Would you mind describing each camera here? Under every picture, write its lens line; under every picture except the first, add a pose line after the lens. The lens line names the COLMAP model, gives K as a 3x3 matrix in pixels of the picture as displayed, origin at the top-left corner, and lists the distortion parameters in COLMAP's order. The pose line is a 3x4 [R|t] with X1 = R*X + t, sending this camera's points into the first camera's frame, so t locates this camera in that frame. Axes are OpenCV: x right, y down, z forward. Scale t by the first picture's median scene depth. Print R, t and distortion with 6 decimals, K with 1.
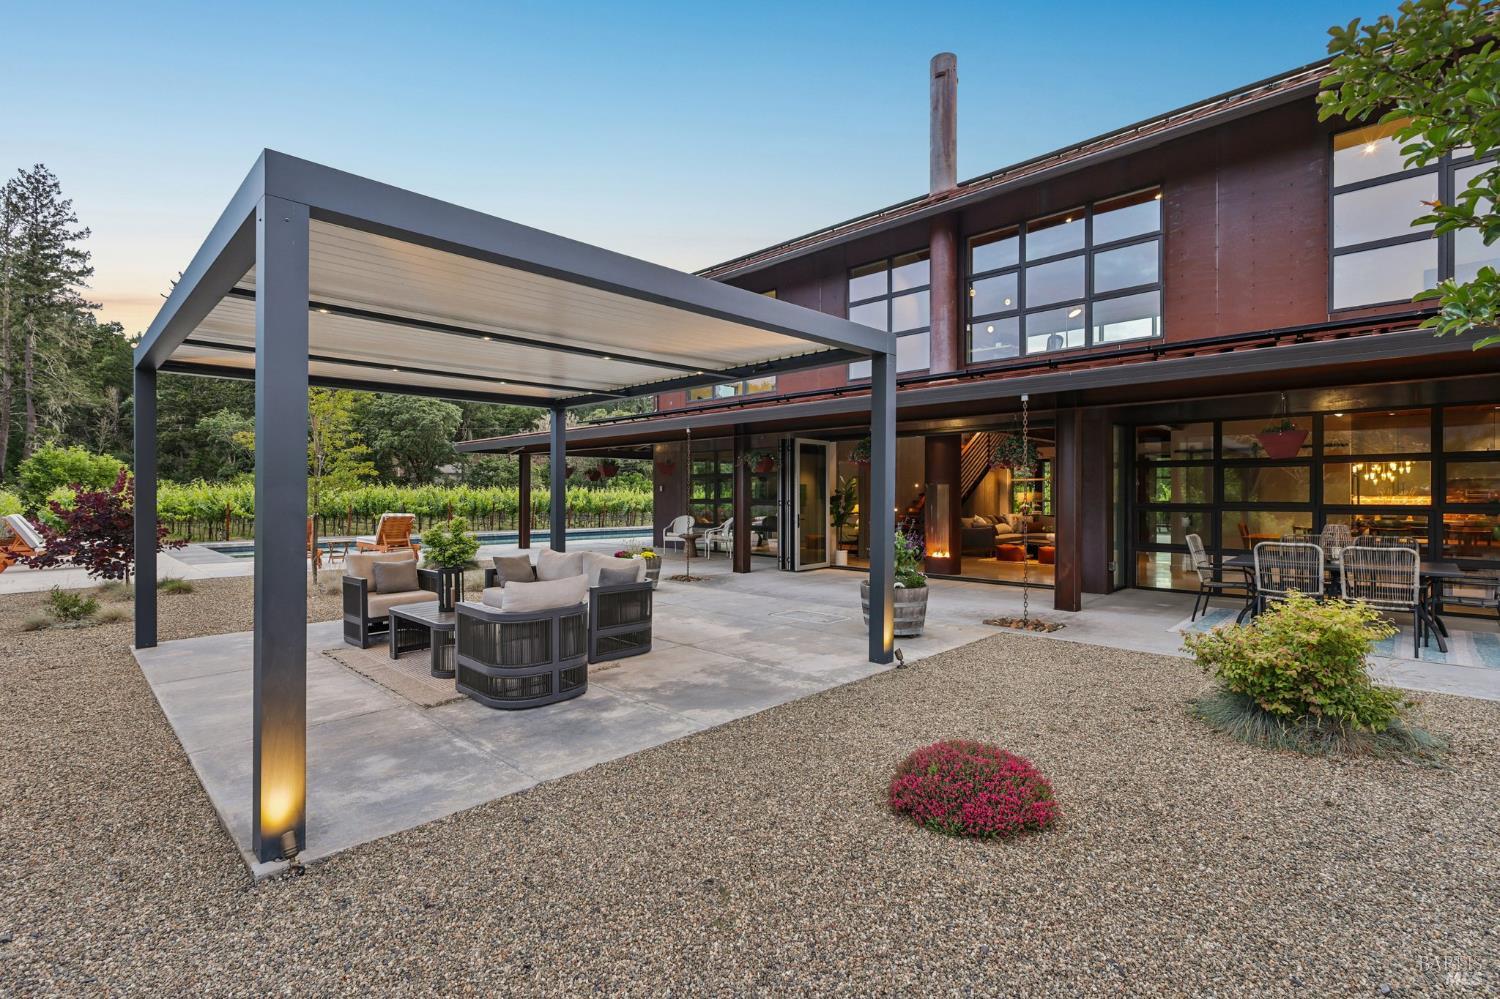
lens RADIAL K [[689.3, 0, 752.0], [0, 689.3, 497.6], [0, 0, 1]] dist [-0.000126, -0.000381]
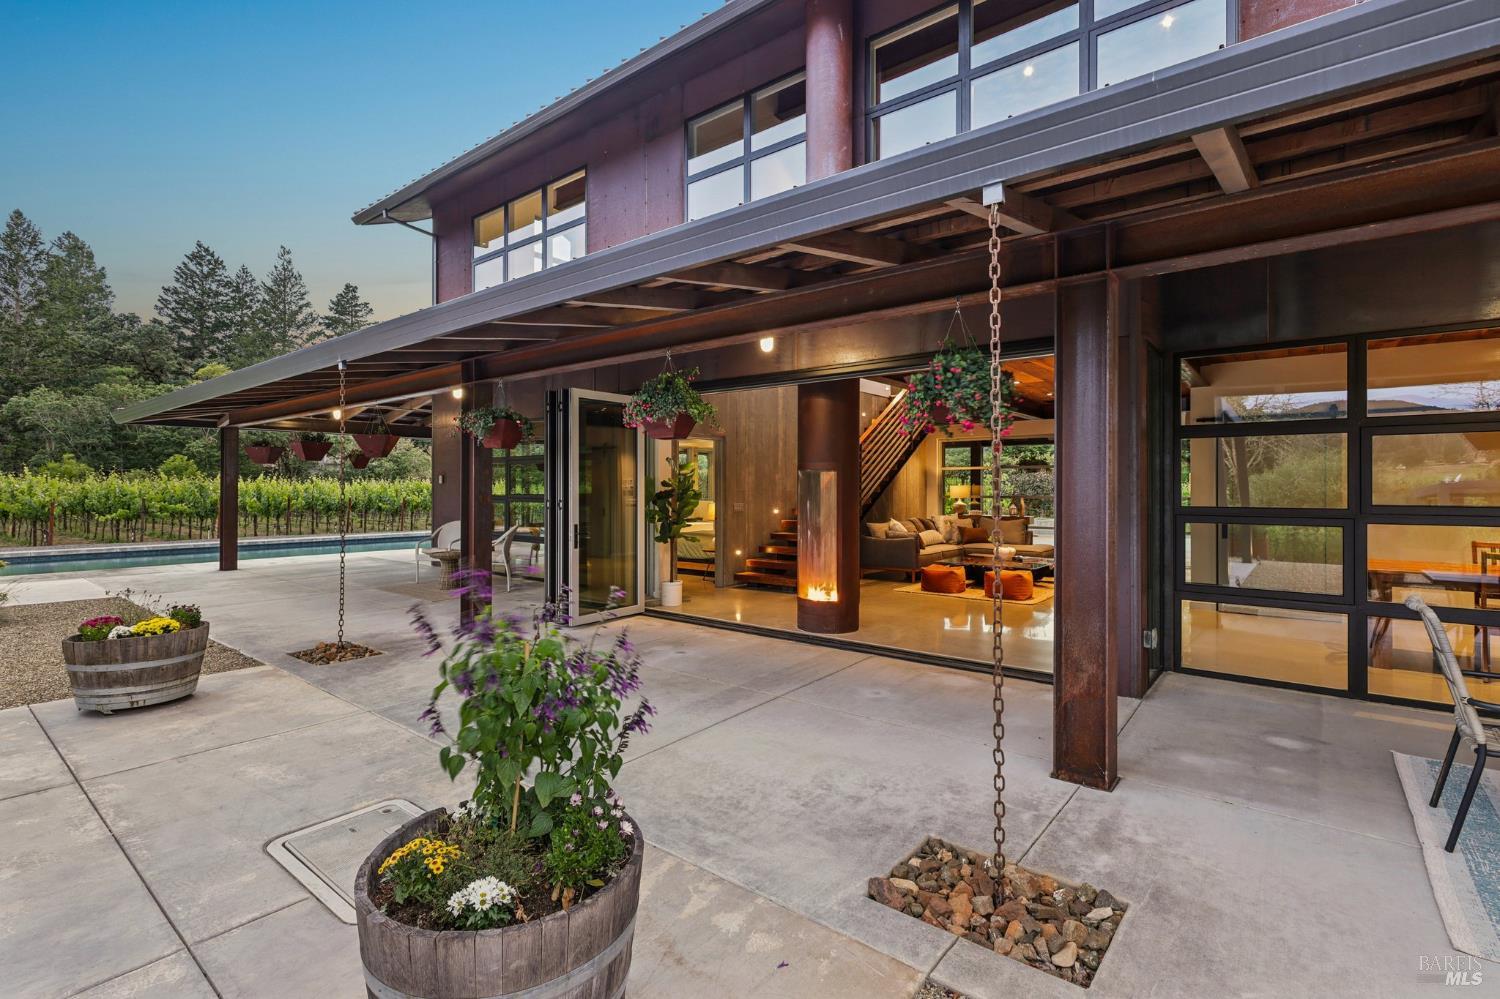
lens RADIAL K [[698.4, 0, 750.1], [0, 698.4, 488.7], [0, 0, 1]] dist [-0.000549, -0.000141]
pose [[0.995503, 0.000068, 0.094726, 0.124714], [0.000150, 0.999997, -0.002288, -0.002826], [-0.094726, 0.002292, 0.995501, 0.340057]]
